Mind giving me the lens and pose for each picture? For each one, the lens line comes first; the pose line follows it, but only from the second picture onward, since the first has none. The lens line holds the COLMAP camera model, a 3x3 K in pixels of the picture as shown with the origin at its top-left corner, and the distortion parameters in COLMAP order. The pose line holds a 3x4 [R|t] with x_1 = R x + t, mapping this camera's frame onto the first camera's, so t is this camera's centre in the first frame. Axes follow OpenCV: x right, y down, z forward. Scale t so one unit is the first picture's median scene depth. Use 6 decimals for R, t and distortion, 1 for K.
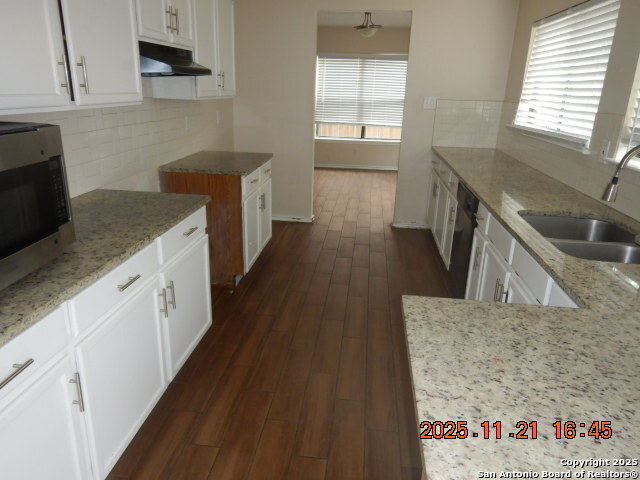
lens RADIAL K [[455.5, 0, 320.0], [0, 455.5, 240.0], [0, 0, 1]] dist [0.006163, 0.003681]
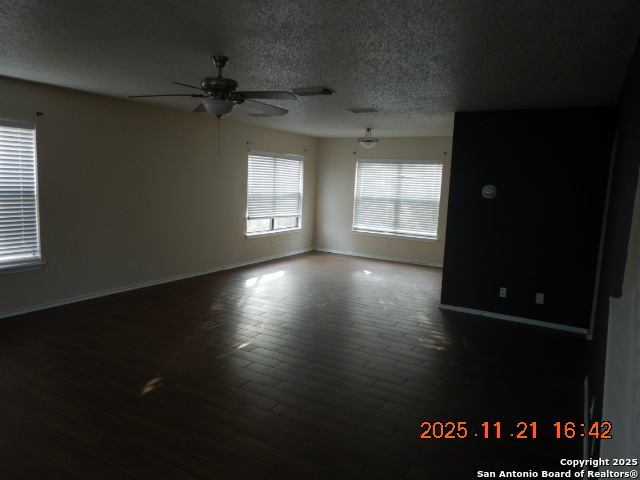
lens RADIAL K [[455.5, 0, 320.0], [0, 455.5, 240.0], [0, 0, 1]] dist [0.006163, 0.003681]
pose [[0.414264, -0.119901, 0.902225, -0.826079], [0.261628, 0.965135, 0.008133, -0.186613], [-0.871743, 0.232678, 0.431189, 0.479824]]
